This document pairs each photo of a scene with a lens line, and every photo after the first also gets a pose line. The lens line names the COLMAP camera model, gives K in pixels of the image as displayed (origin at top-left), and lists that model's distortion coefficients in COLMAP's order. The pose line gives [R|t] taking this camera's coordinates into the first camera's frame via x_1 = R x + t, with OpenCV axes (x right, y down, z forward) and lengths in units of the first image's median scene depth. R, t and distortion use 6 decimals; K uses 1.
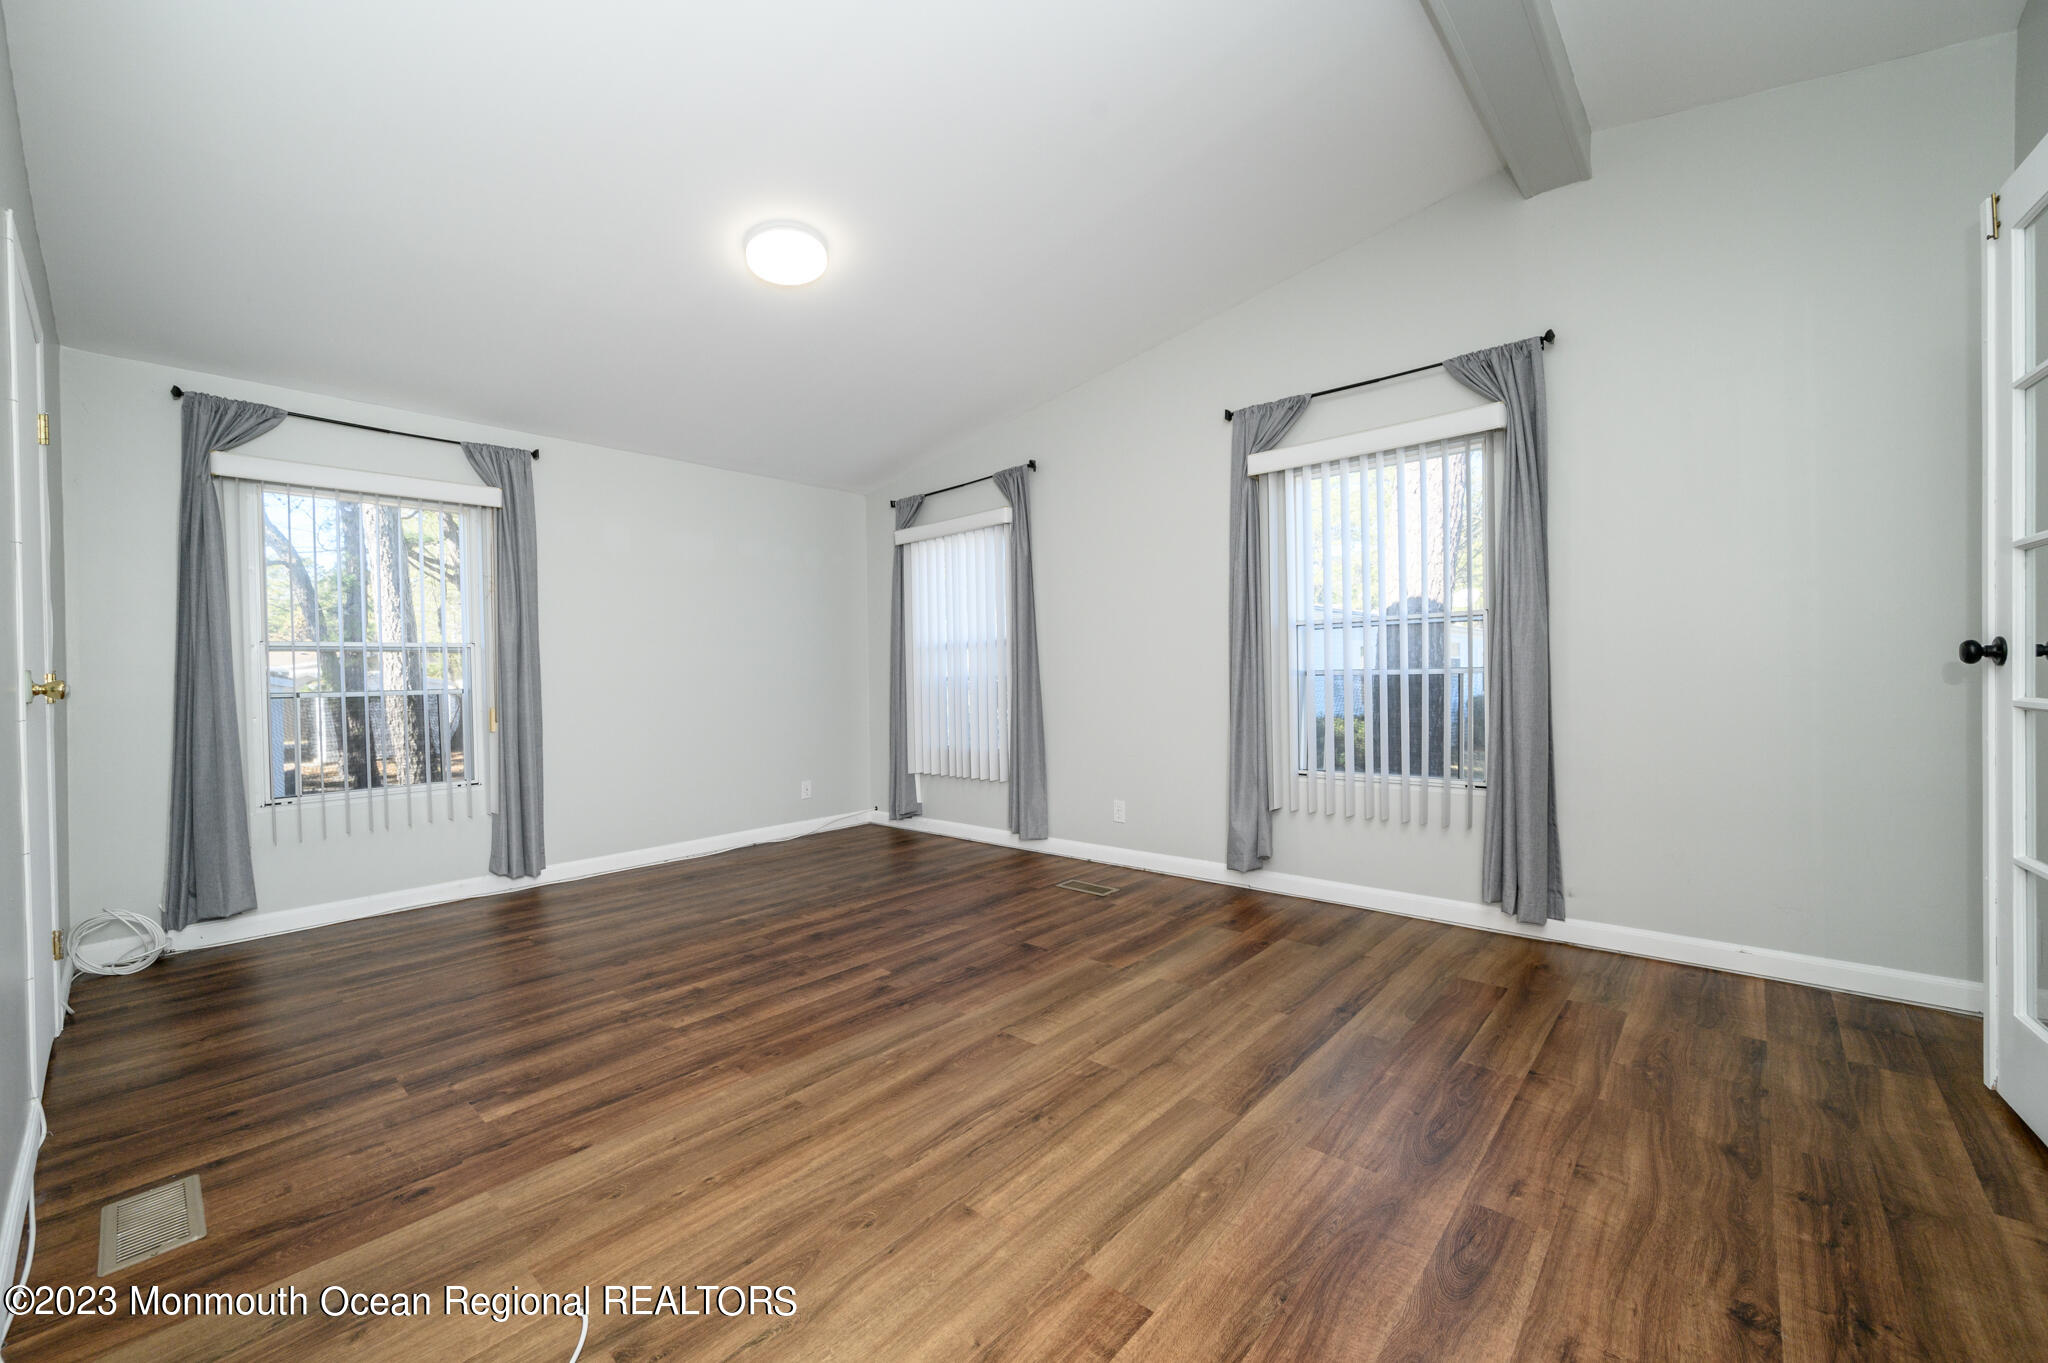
lens RADIAL K [[809.9, 0, 1016.0], [0, 809.9, 686.3], [0, 0, 1]] dist [-0.001365, 0.000203]
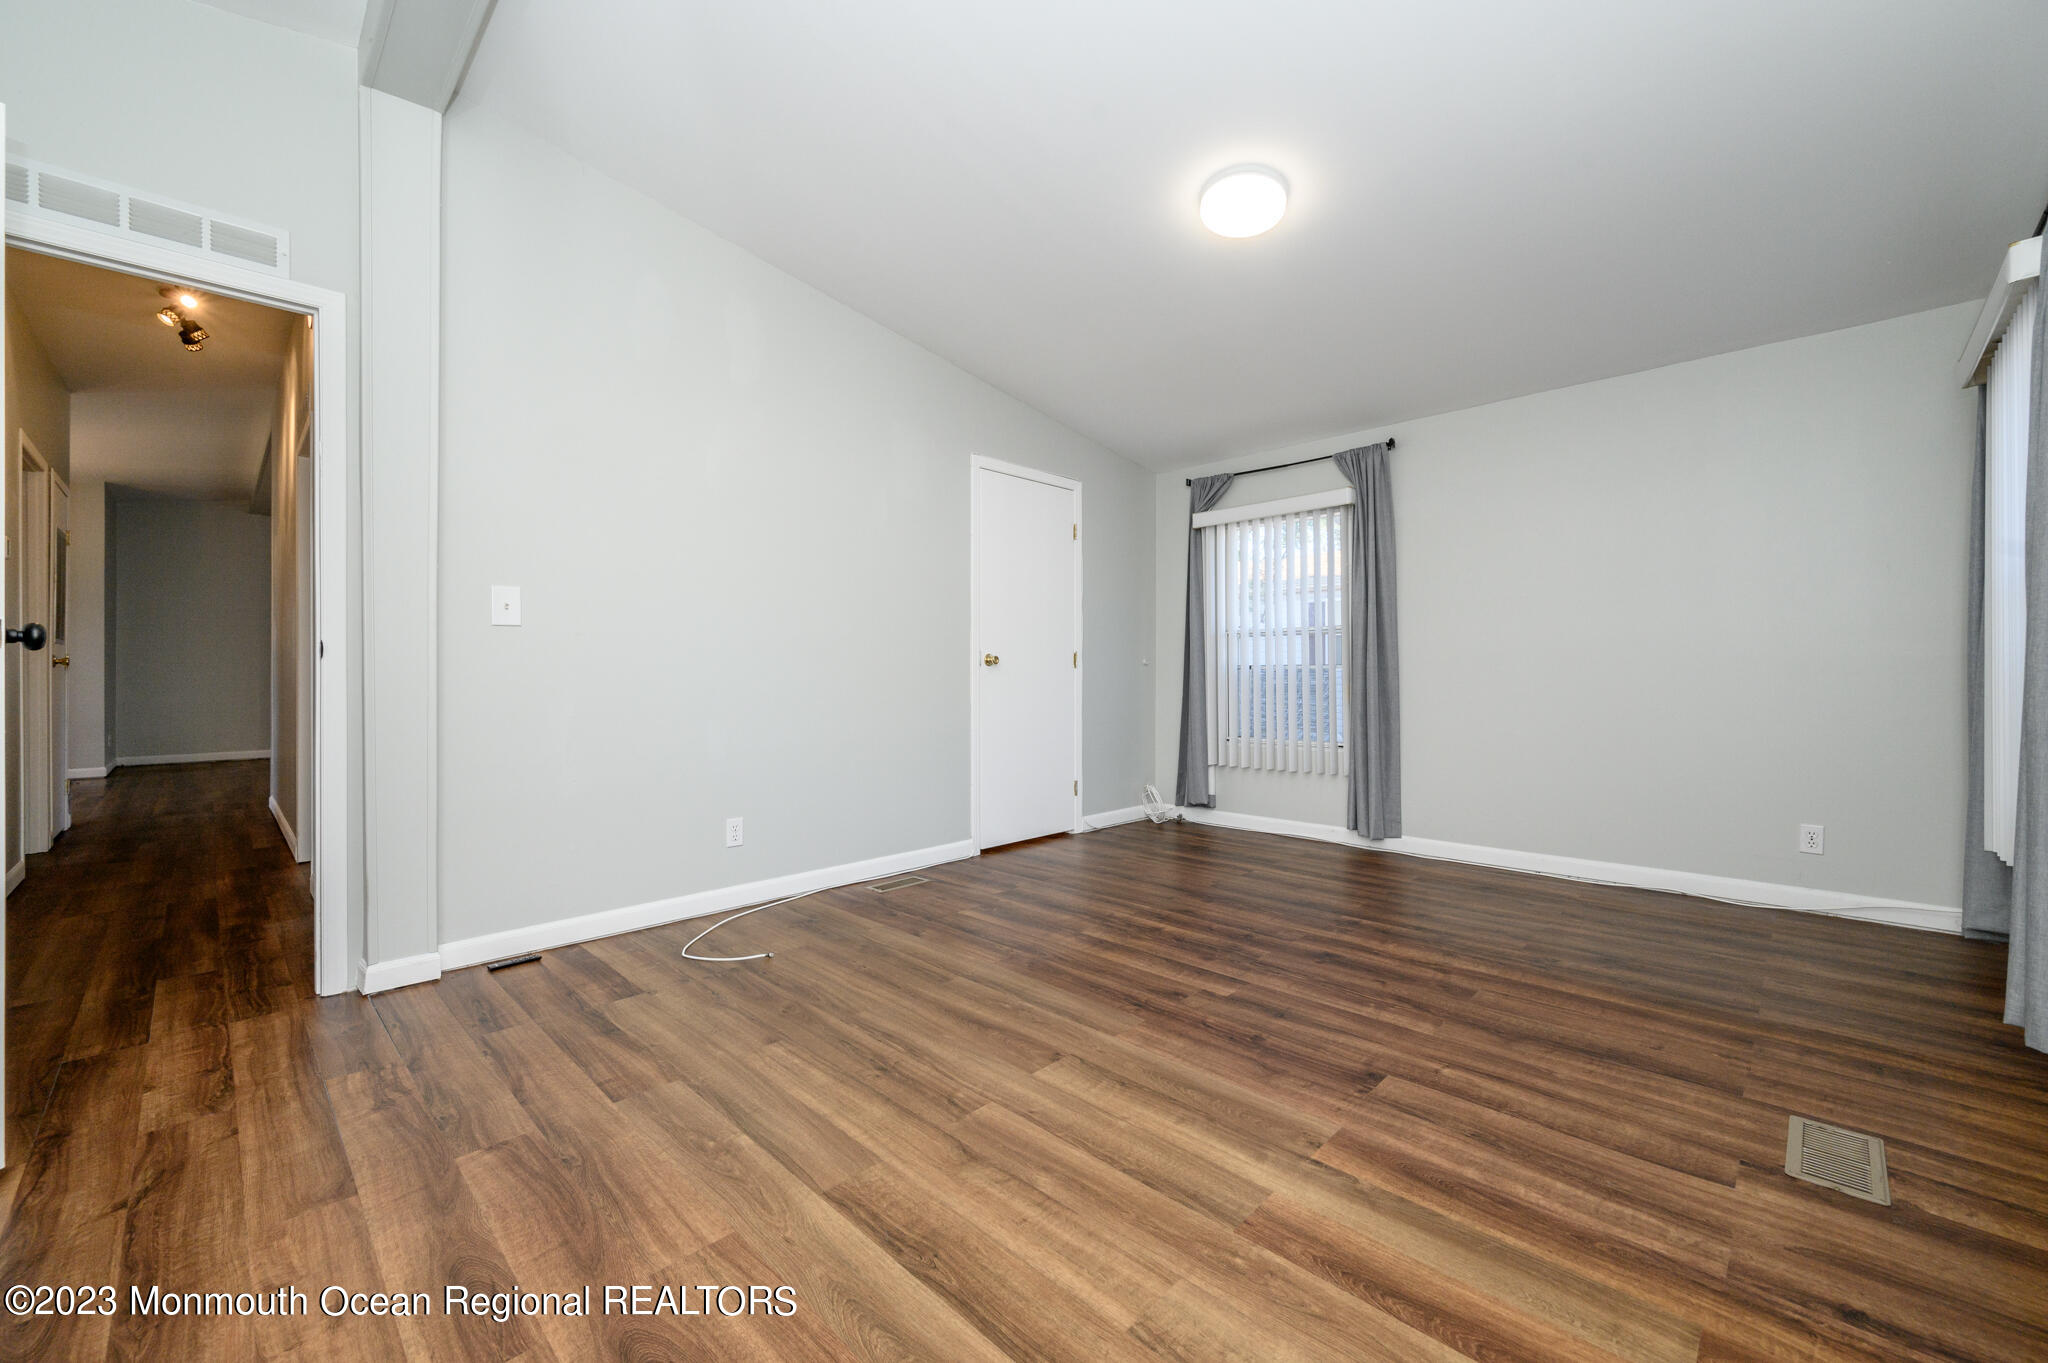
lens RADIAL K [[809.9, 0, 1013.8], [0, 809.9, 667.0], [0, 0, 1]] dist [-0.001365, 0.000203]
pose [[-0.052553, 0.011874, -0.998548, 0.722446], [-0.012256, 0.999846, 0.012534, -0.001865], [0.998543, 0.012897, -0.052400, 0.833556]]
